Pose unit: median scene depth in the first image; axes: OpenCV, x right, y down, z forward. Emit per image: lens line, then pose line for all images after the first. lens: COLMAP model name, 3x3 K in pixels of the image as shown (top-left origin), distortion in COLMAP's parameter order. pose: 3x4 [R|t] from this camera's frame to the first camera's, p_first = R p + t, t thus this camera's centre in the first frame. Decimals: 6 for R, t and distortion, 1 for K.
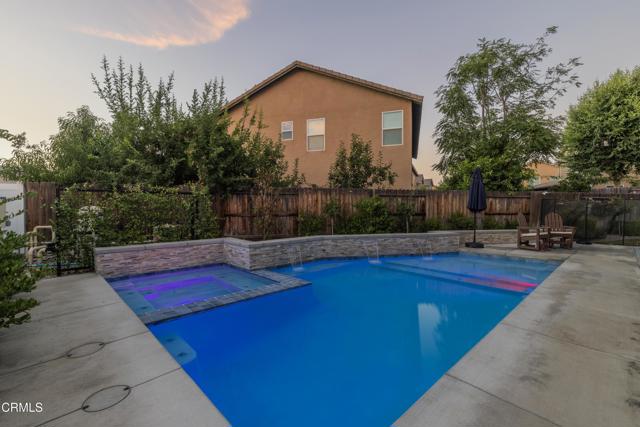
lens RADIAL K [[290.9, 0, 317.4], [0, 290.9, 210.1], [0, 0, 1]] dist [0.004556, 0.001079]
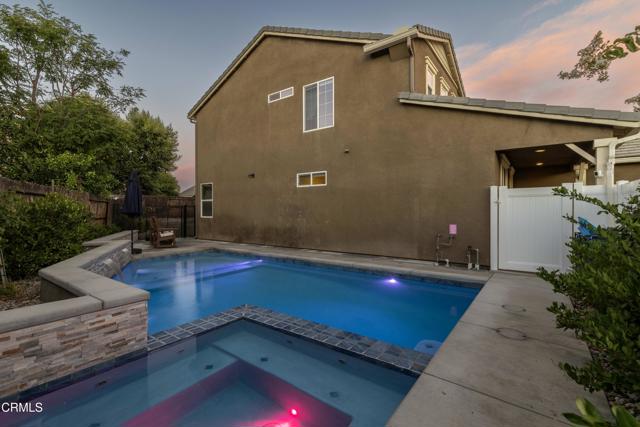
lens RADIAL K [[290.9, 0, 320.2], [0, 290.9, 213.9], [0, 0, 1]] dist [0.004556, 0.001079]
pose [[-0.175431, -0.008527, 0.984455, -1.747542], [0.009539, 0.999901, 0.010360, -0.023147], [-0.984445, 0.011209, -0.175332, 1.891651]]
